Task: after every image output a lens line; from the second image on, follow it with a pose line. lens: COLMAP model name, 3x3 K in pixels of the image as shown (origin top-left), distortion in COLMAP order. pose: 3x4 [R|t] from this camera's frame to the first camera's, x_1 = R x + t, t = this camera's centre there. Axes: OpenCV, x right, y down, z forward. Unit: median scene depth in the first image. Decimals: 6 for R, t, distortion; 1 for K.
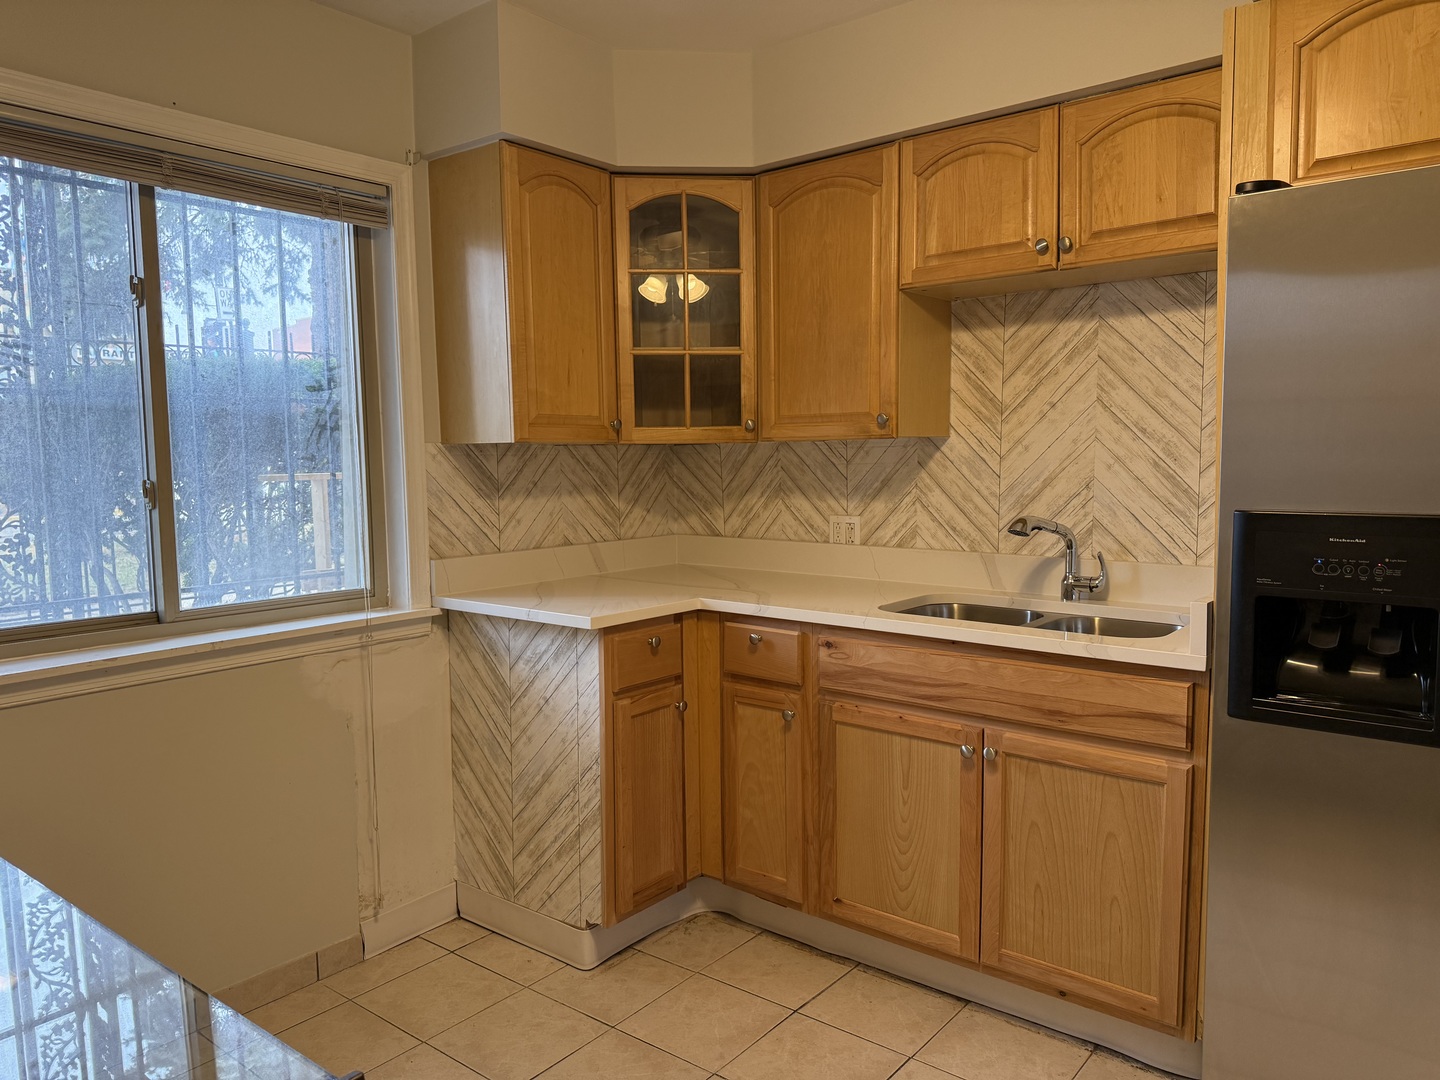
lens RADIAL K [[999.0, 0, 720.5], [0, 999.0, 546.5], [0, 0, 1]] dist [0.057689, -0.066204]
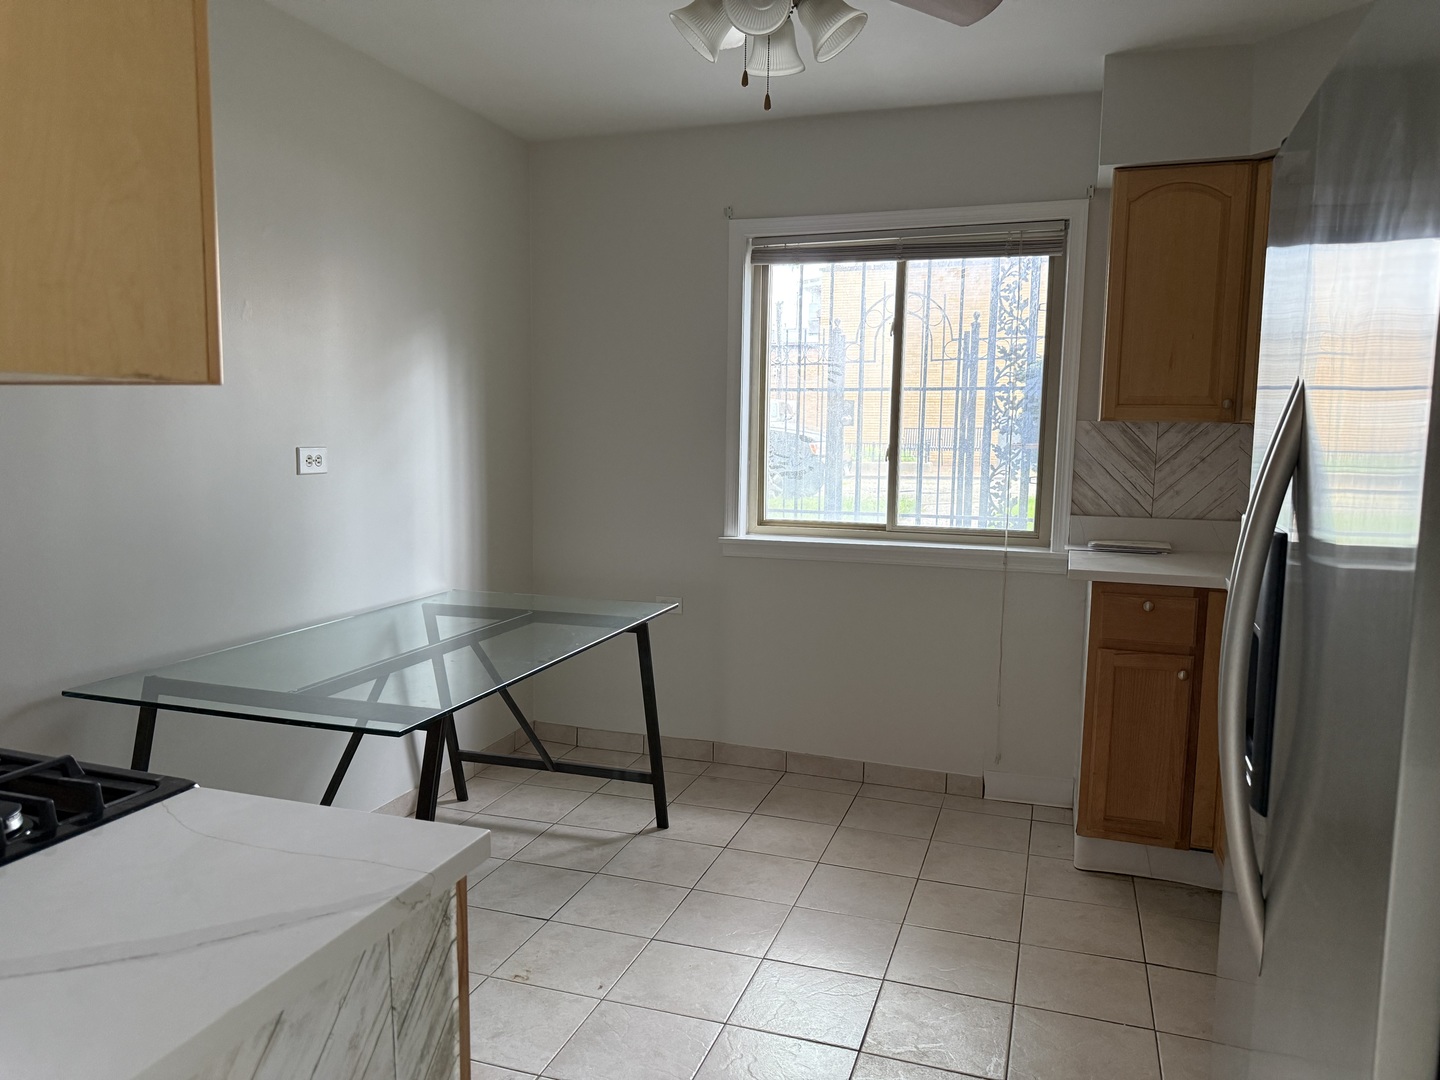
lens RADIAL K [[999.0, 0, 721.5], [0, 999.0, 538.9], [0, 0, 1]] dist [0.057689, -0.066204]
pose [[0.321226, 0.120520, -0.939302, 0.719641], [-0.097224, 0.990825, 0.093882, -0.031089], [0.941998, 0.061166, 0.329996, 0.175559]]
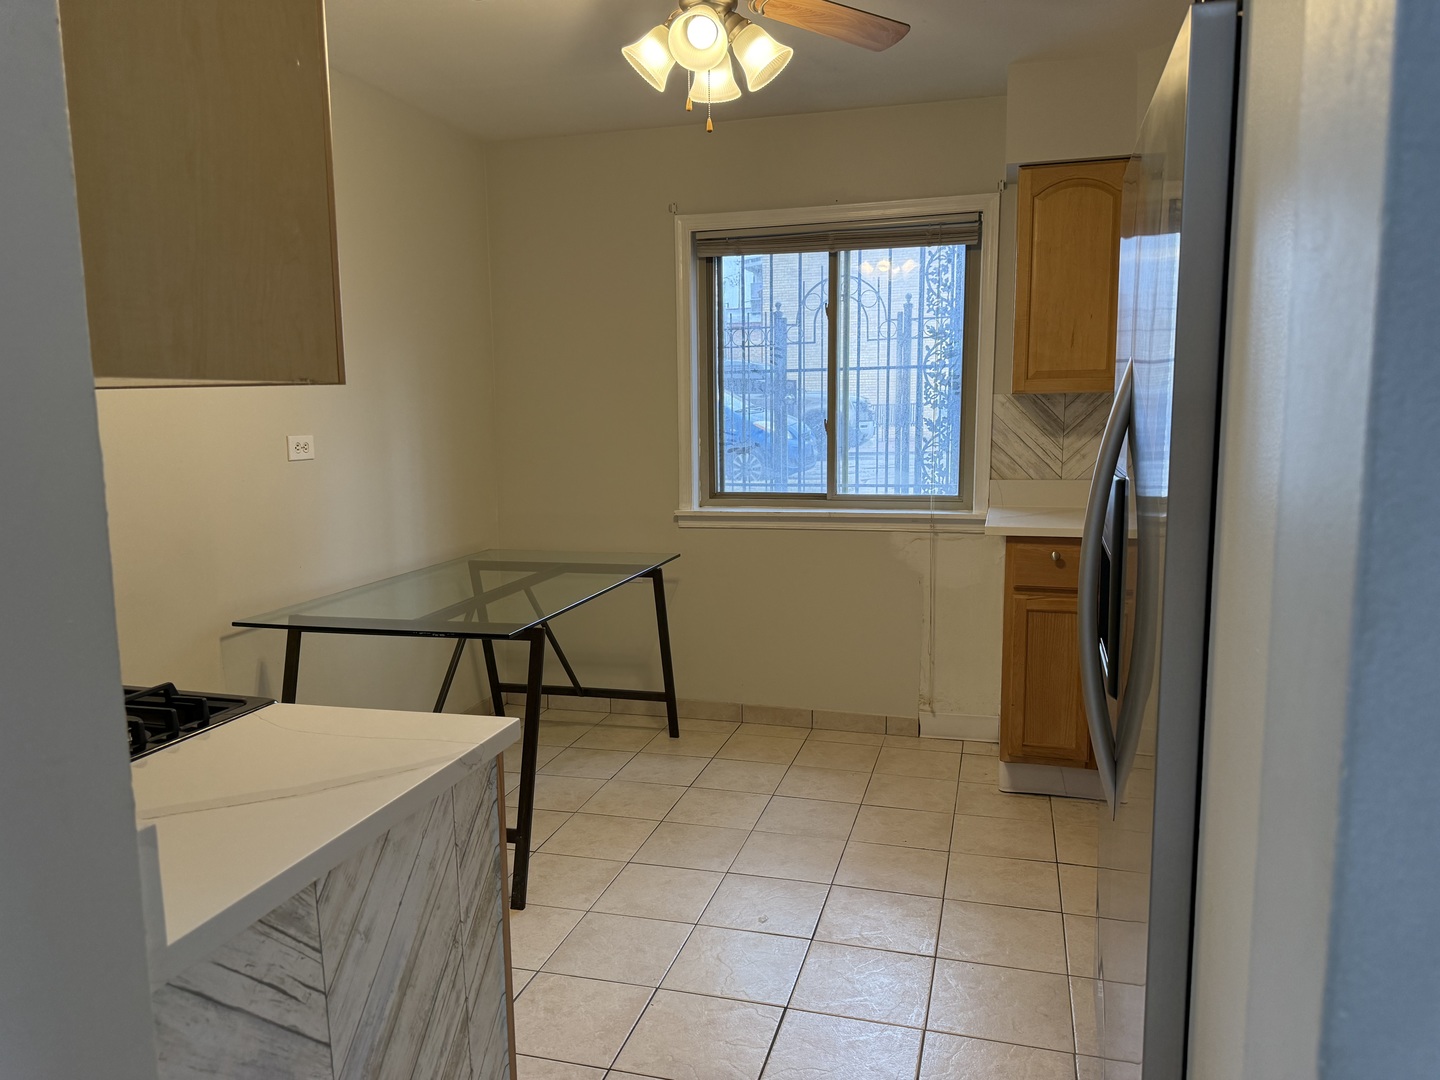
lens RADIAL K [[999.0, 0, 721.9], [0, 999.0, 540.9], [0, 0, 1]] dist [0.057689, -0.066204]
pose [[0.372354, 0.128860, -0.919102, 0.824970], [-0.071479, 0.991355, 0.110032, -0.027356], [0.925334, 0.024726, 0.378345, 0.130852]]
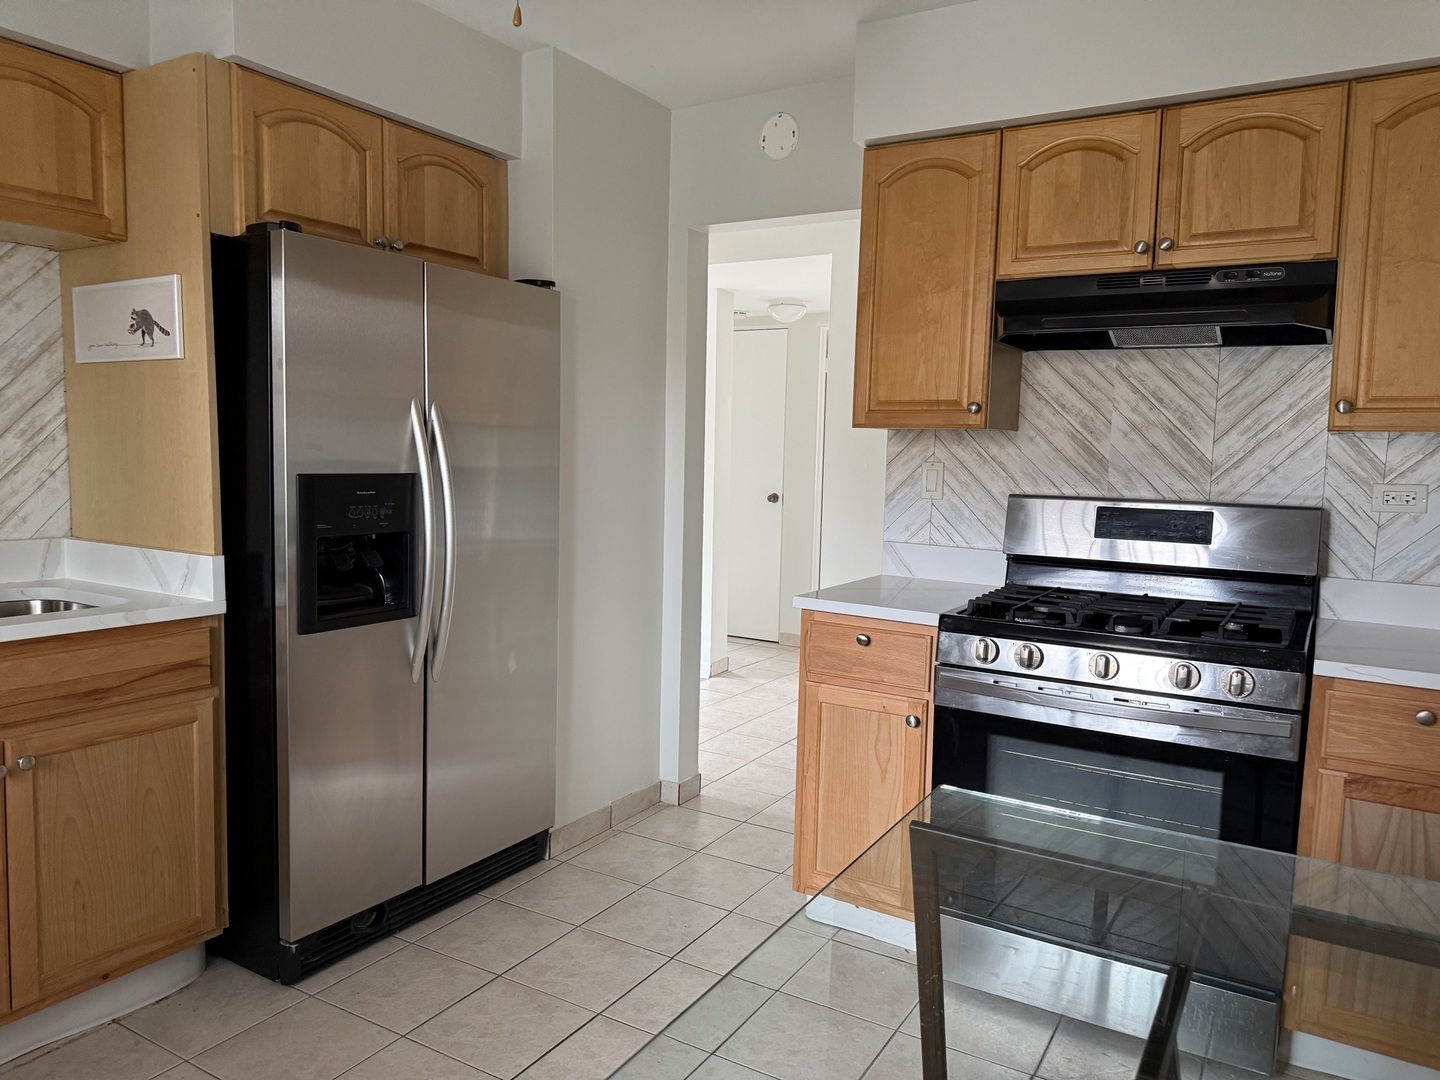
lens RADIAL K [[999.0, 0, 713.1], [0, 999.0, 537.1], [0, 0, 1]] dist [0.057689, -0.066204]
pose [[-0.125867, -0.083053, 0.988565, -0.562896], [0.064971, 0.993660, 0.091753, -0.028079], [-0.989917, 0.075777, -0.119673, 0.413966]]
